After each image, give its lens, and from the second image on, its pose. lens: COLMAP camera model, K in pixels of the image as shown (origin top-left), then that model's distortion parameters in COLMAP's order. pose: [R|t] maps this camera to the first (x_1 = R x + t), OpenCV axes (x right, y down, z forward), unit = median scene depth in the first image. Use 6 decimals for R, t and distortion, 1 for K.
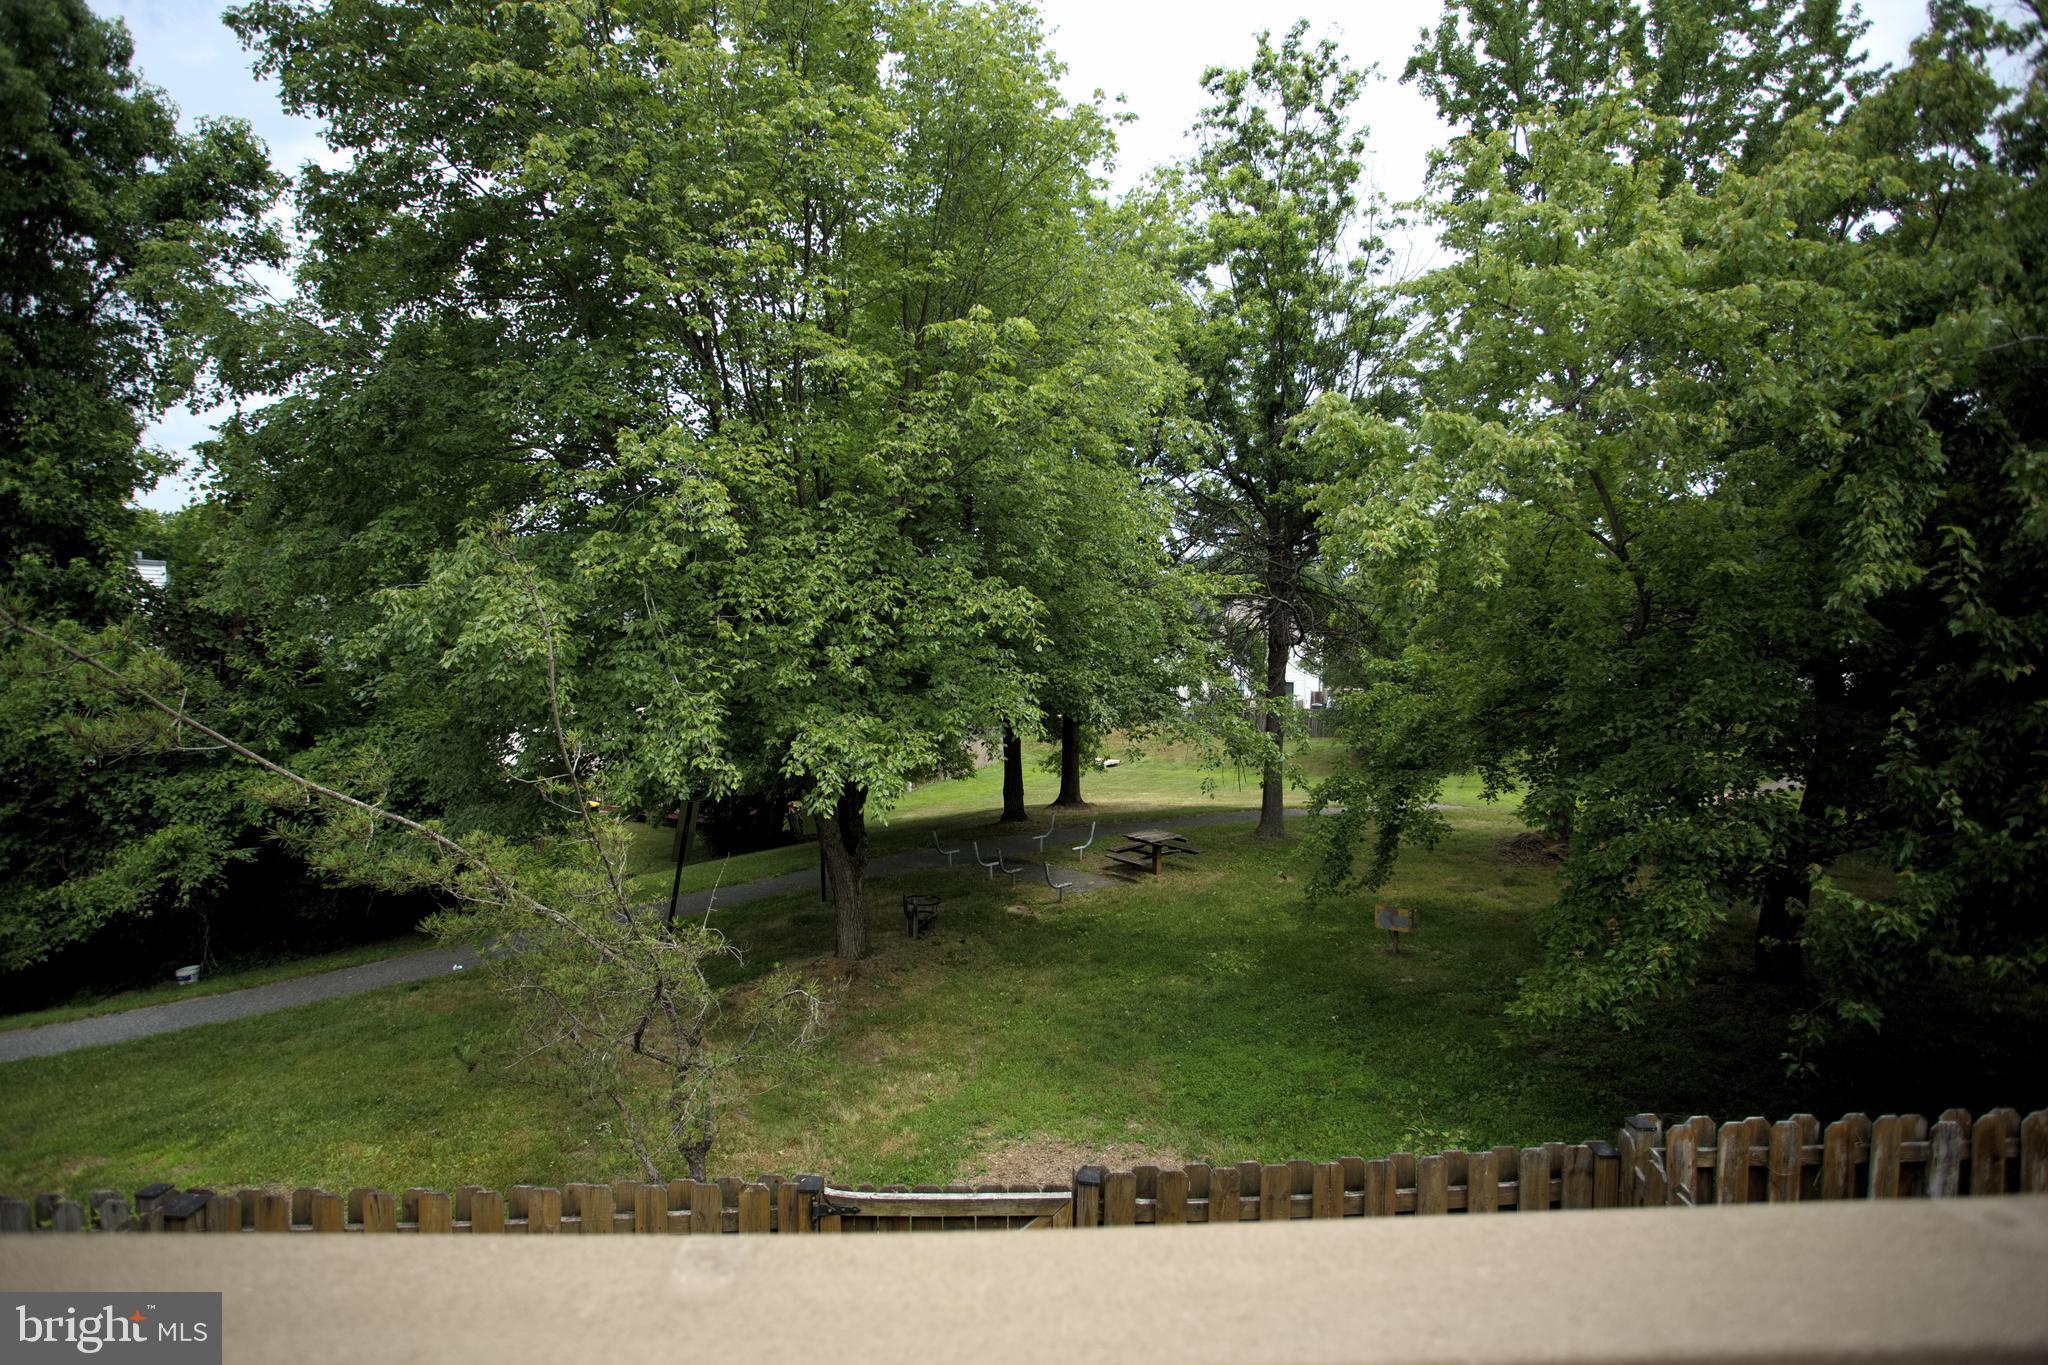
lens RADIAL K [[1006.4, 0, 1011.7], [0, 1006.4, 669.7], [0, 0, 1]] dist [-0.066344, 0.036585]
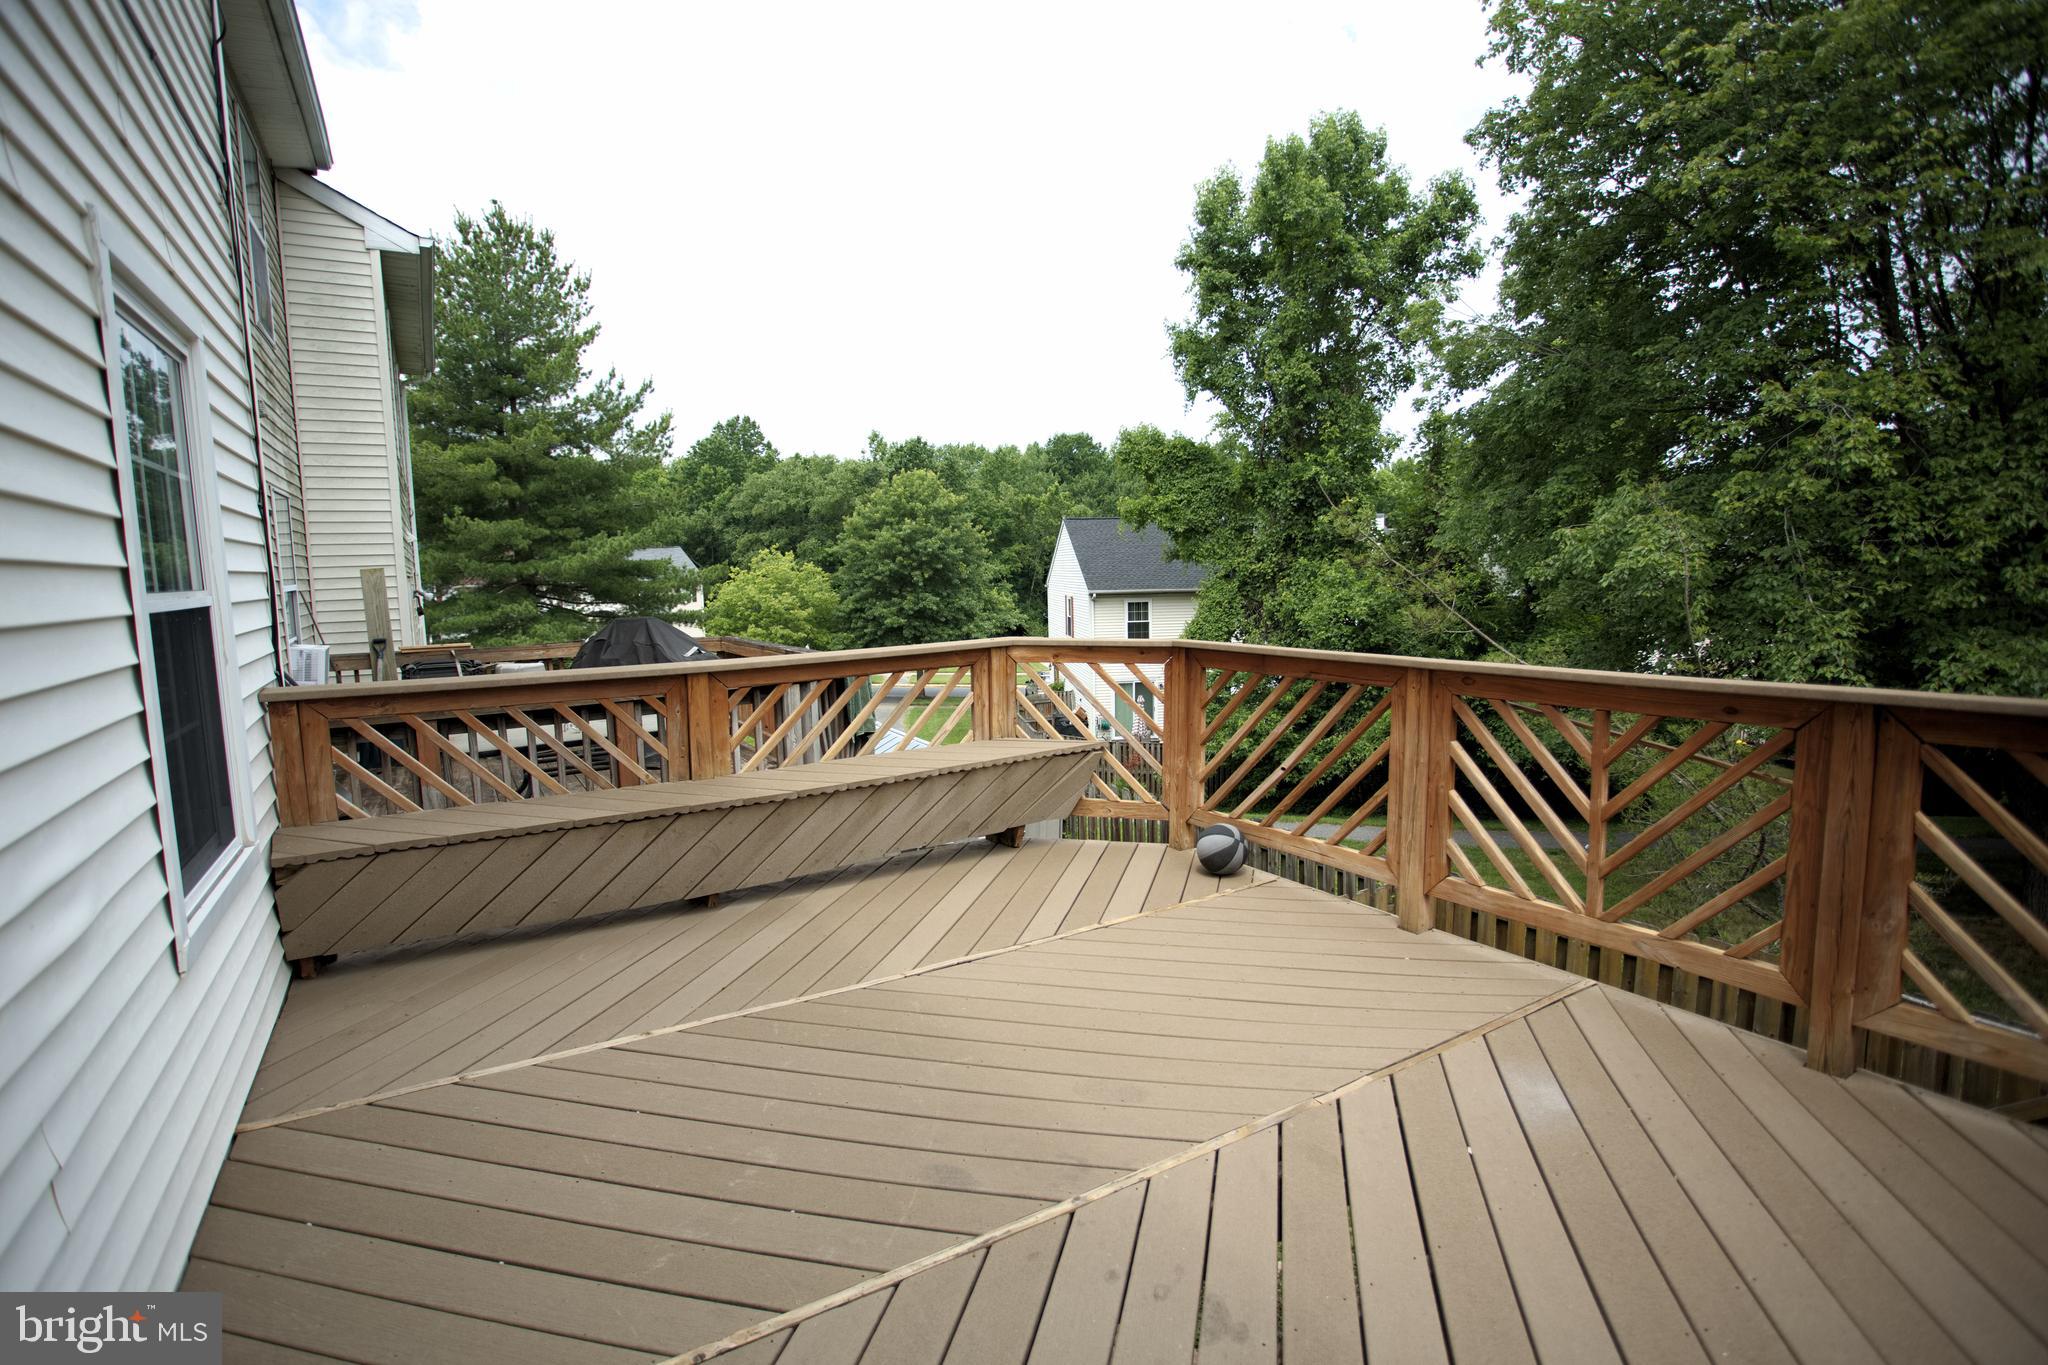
lens RADIAL K [[993.7, 0, 1018.2], [0, 993.7, 677.2], [0, 0, 1]] dist [-0.072269, 0.033607]
pose [[0.499928, 0.075304, -0.862787, 0.145438], [-0.009137, 0.996616, 0.081691, 0.016307], [0.866019, -0.032956, 0.498924, -0.289747]]
